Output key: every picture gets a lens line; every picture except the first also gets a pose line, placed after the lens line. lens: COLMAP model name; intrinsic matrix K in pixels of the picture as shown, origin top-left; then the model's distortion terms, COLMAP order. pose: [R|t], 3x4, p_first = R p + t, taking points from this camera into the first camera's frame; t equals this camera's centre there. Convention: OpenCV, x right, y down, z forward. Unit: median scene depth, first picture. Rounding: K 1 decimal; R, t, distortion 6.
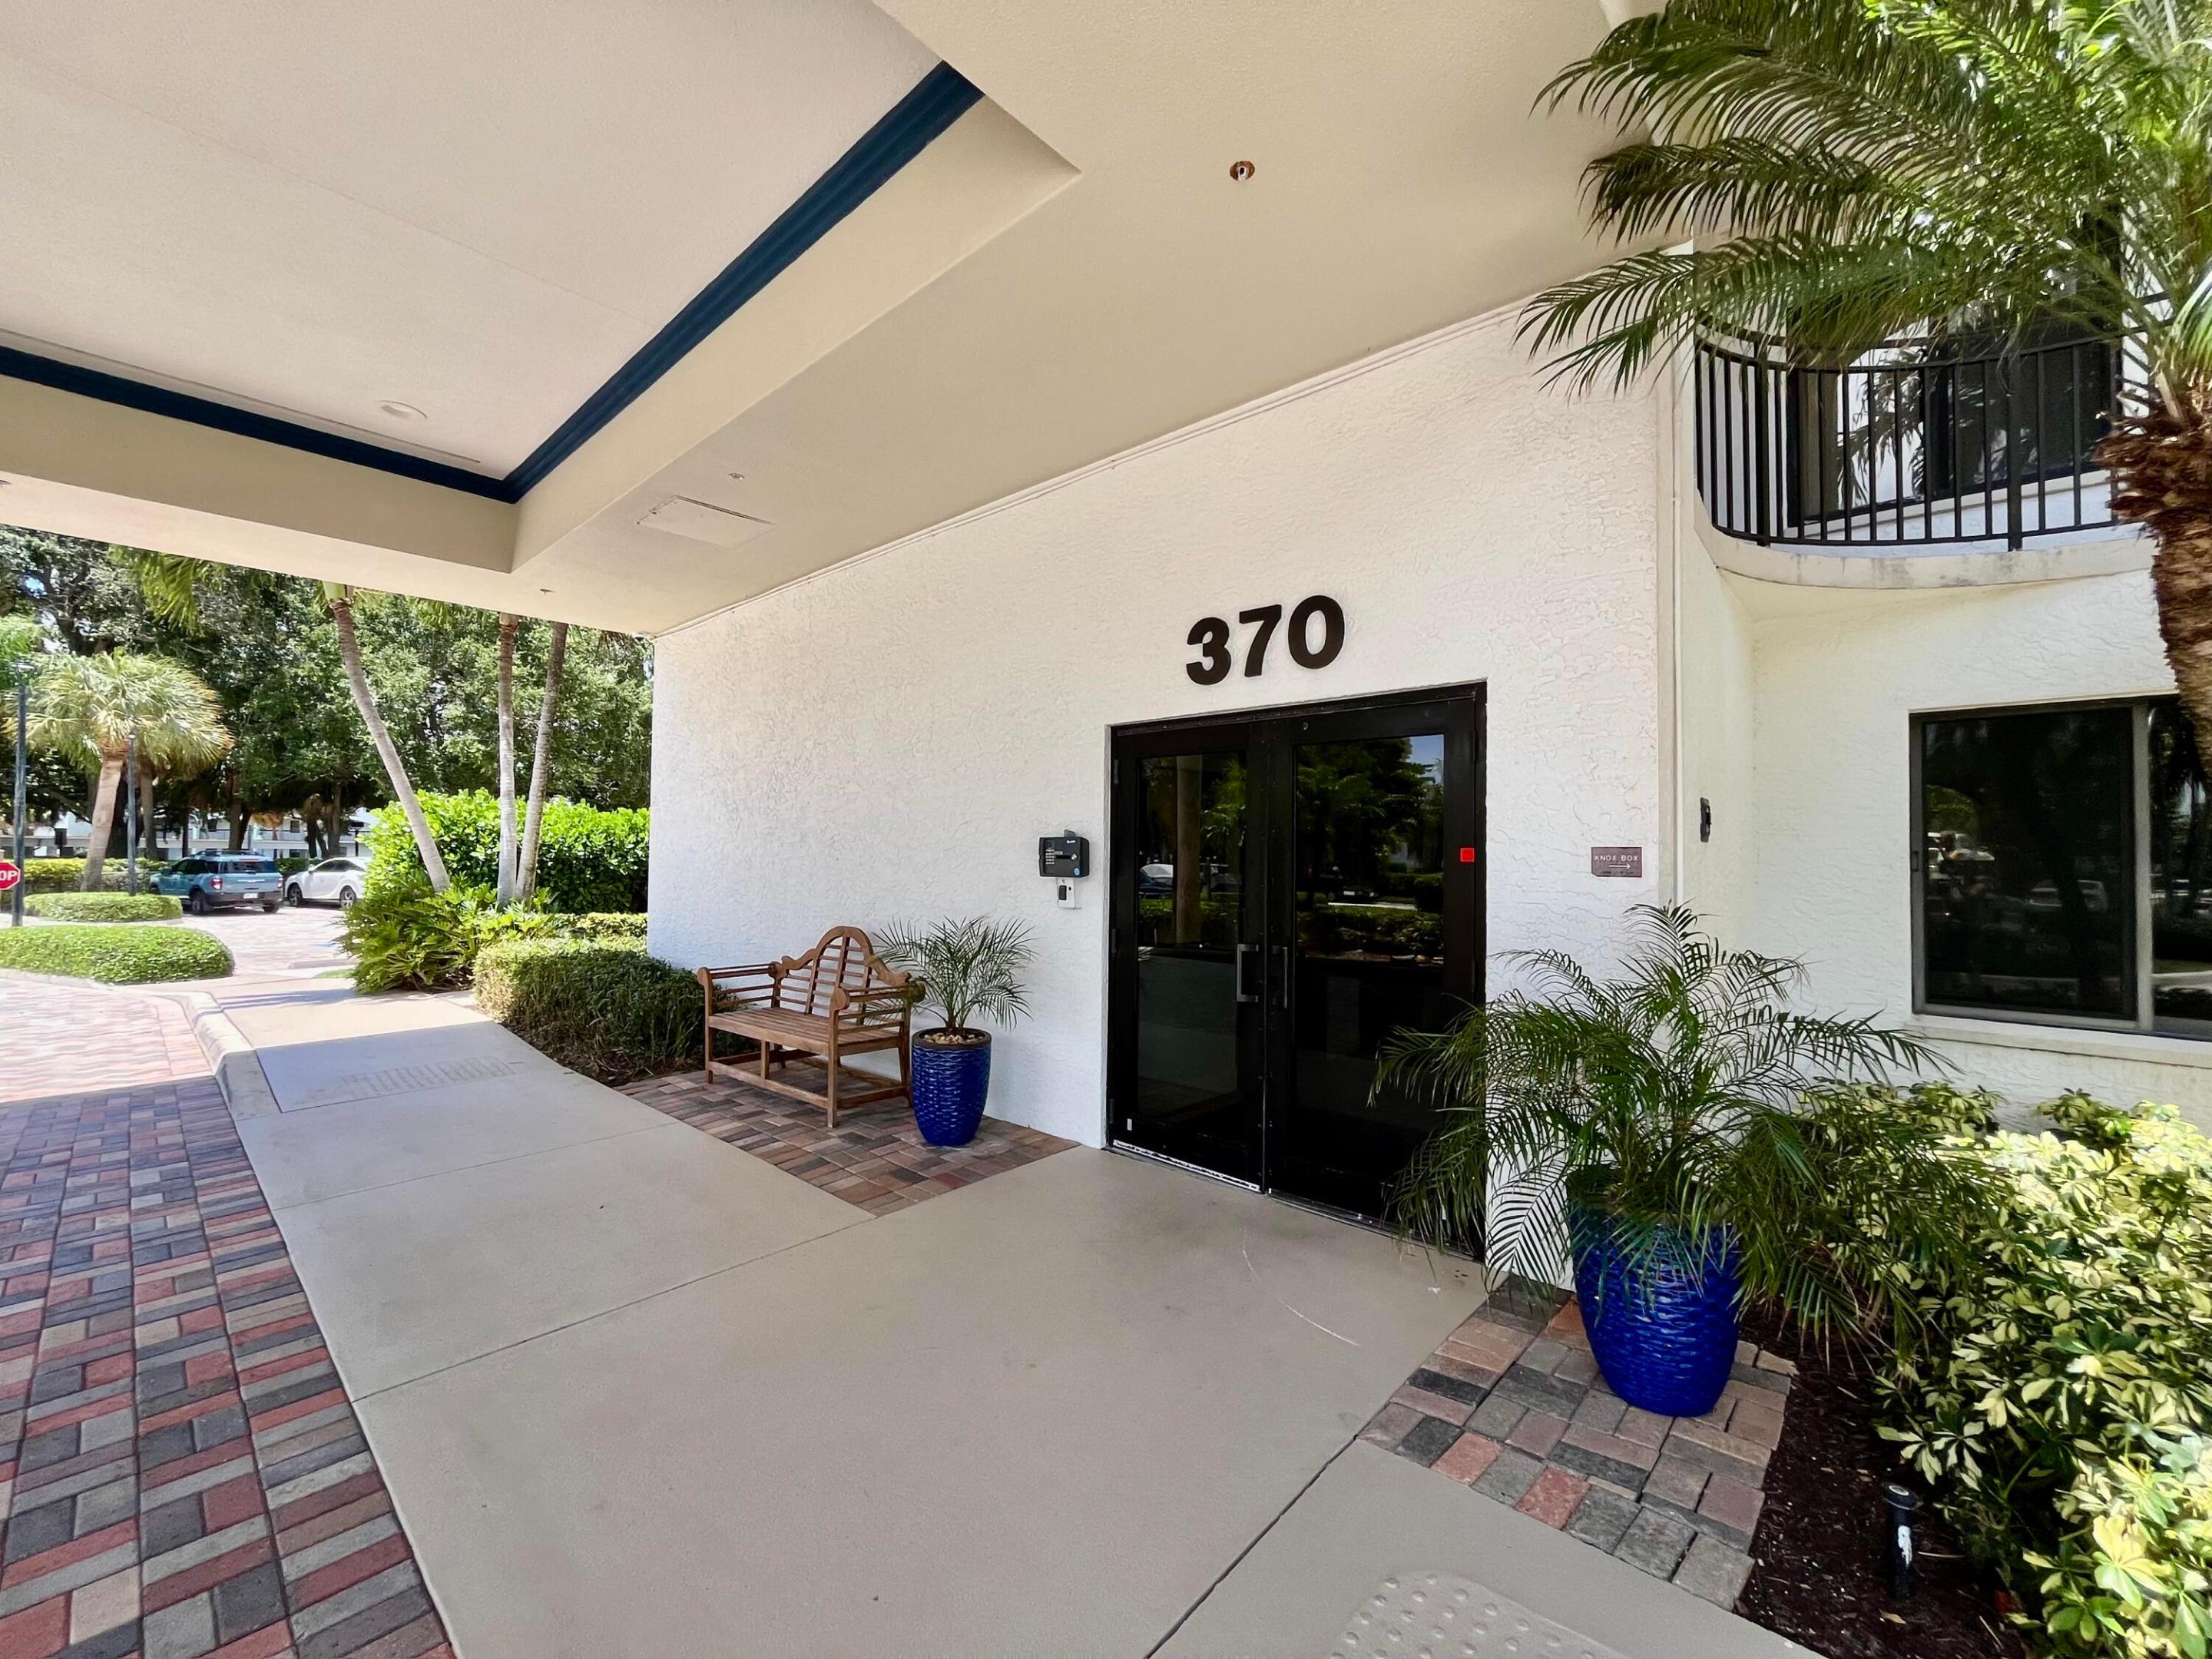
lens RADIAL K [[904.7, 0, 1106.0], [0, 904.7, 829.5], [0, 0, 1]] dist [-0.008118, -0.000073]
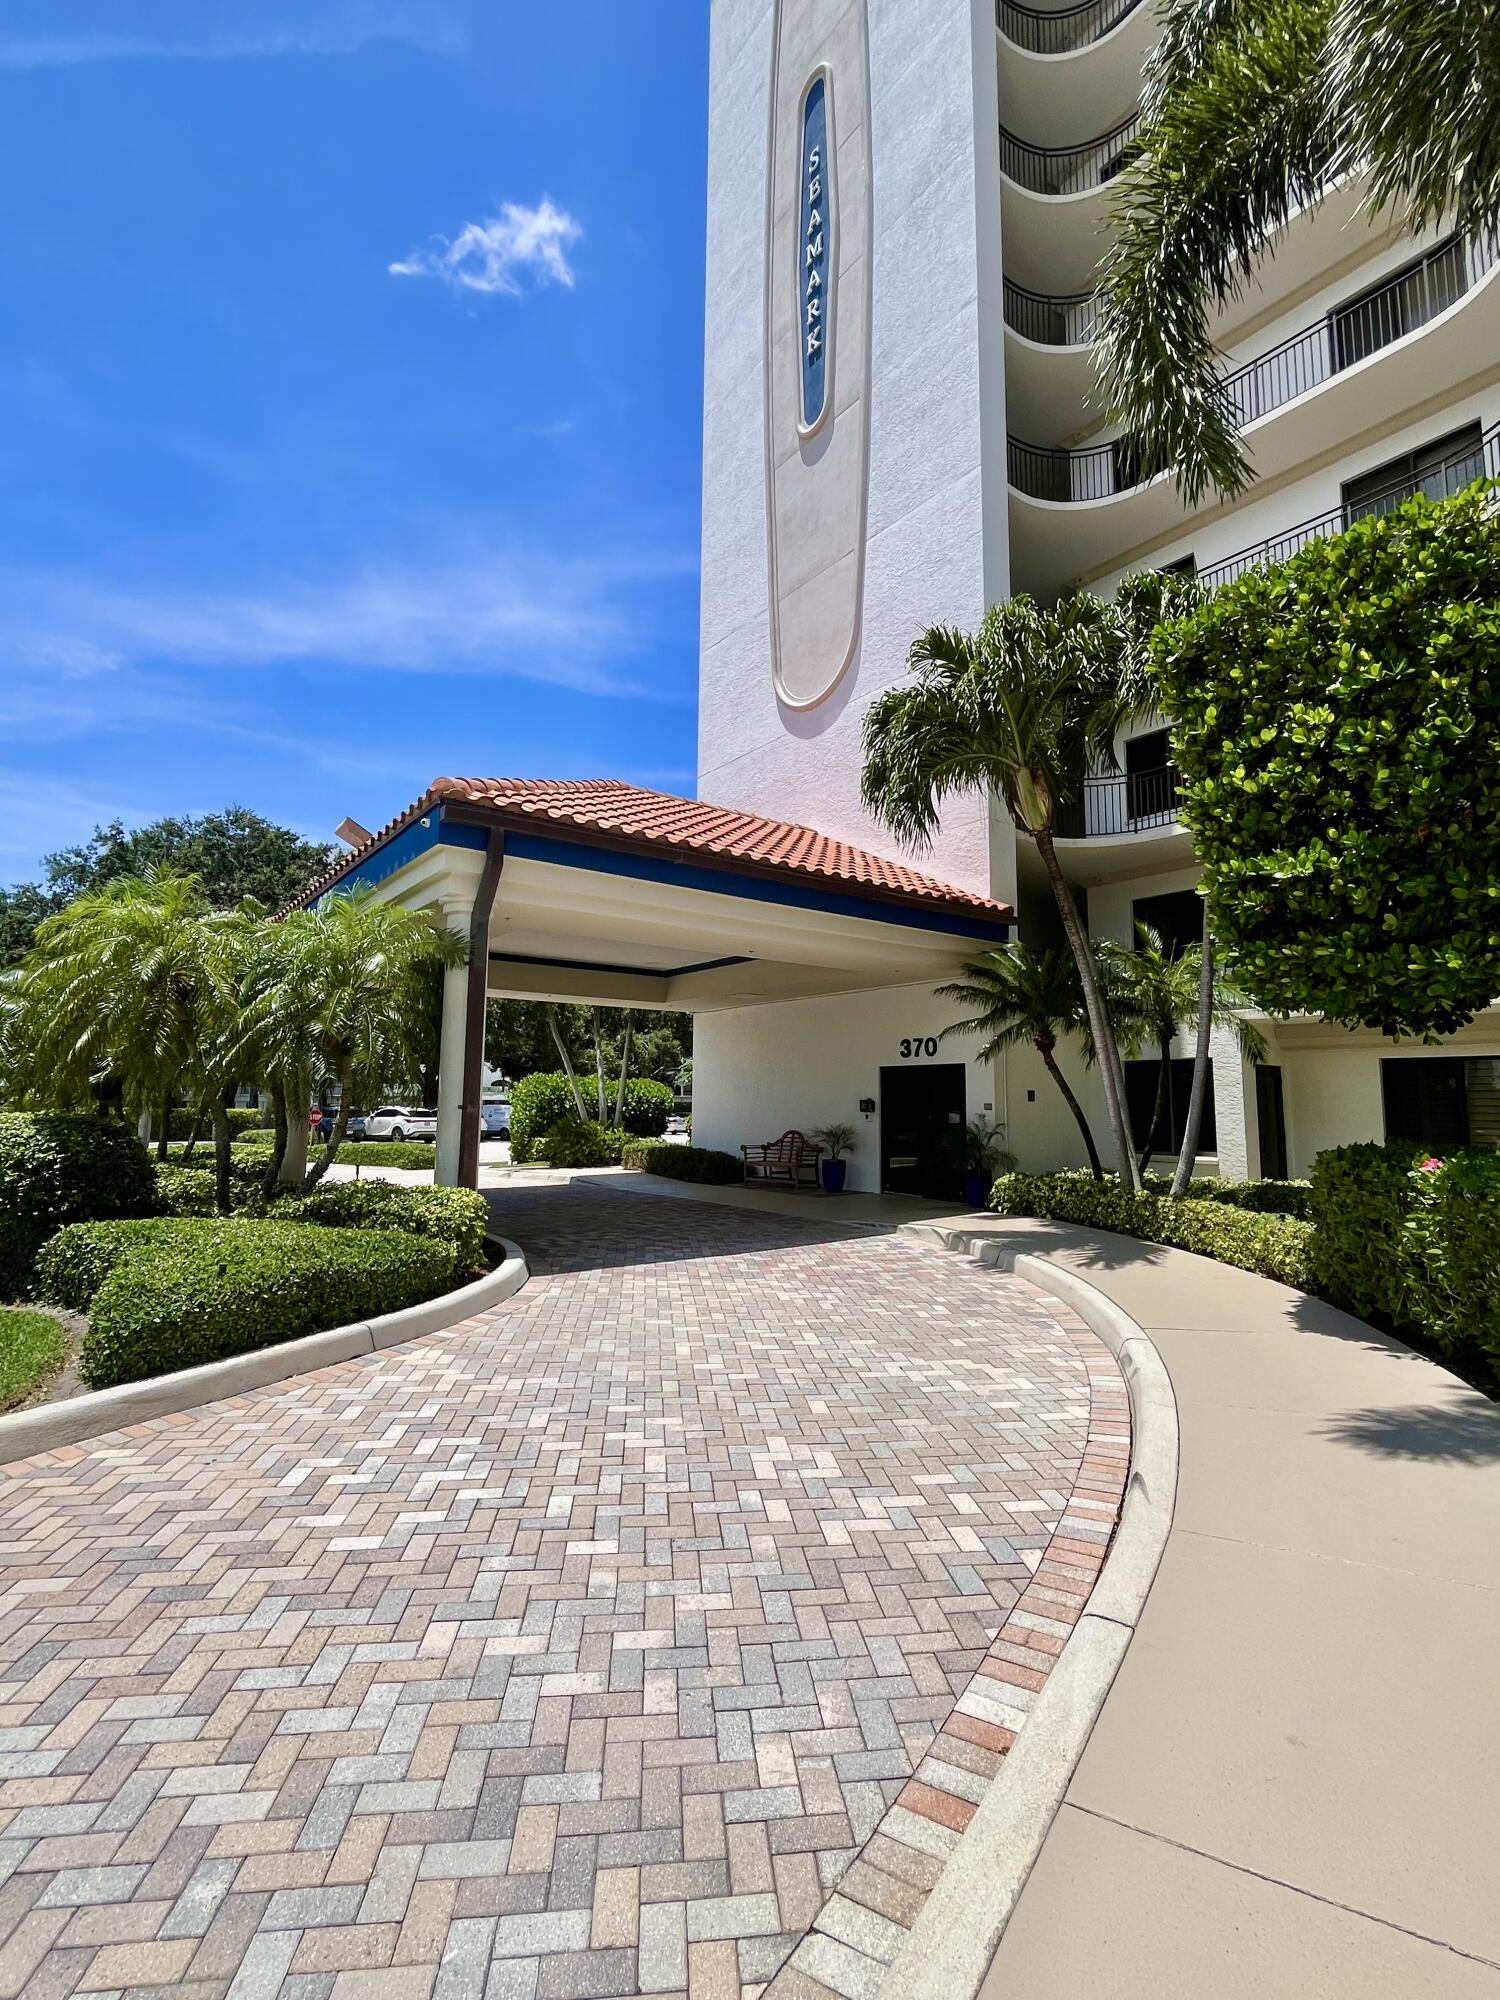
lens RADIAL K [[924.9, 0, 750.0], [0, 924.9, 1000.0], [0, 0, 1]] dist [0.002130, -0.000384]
pose [[0.982286, -0.026572, -0.185493, 0.179640], [0.011420, 0.996544, -0.082280, -0.085958], [0.187038, 0.078704, 0.979195, -2.573997]]
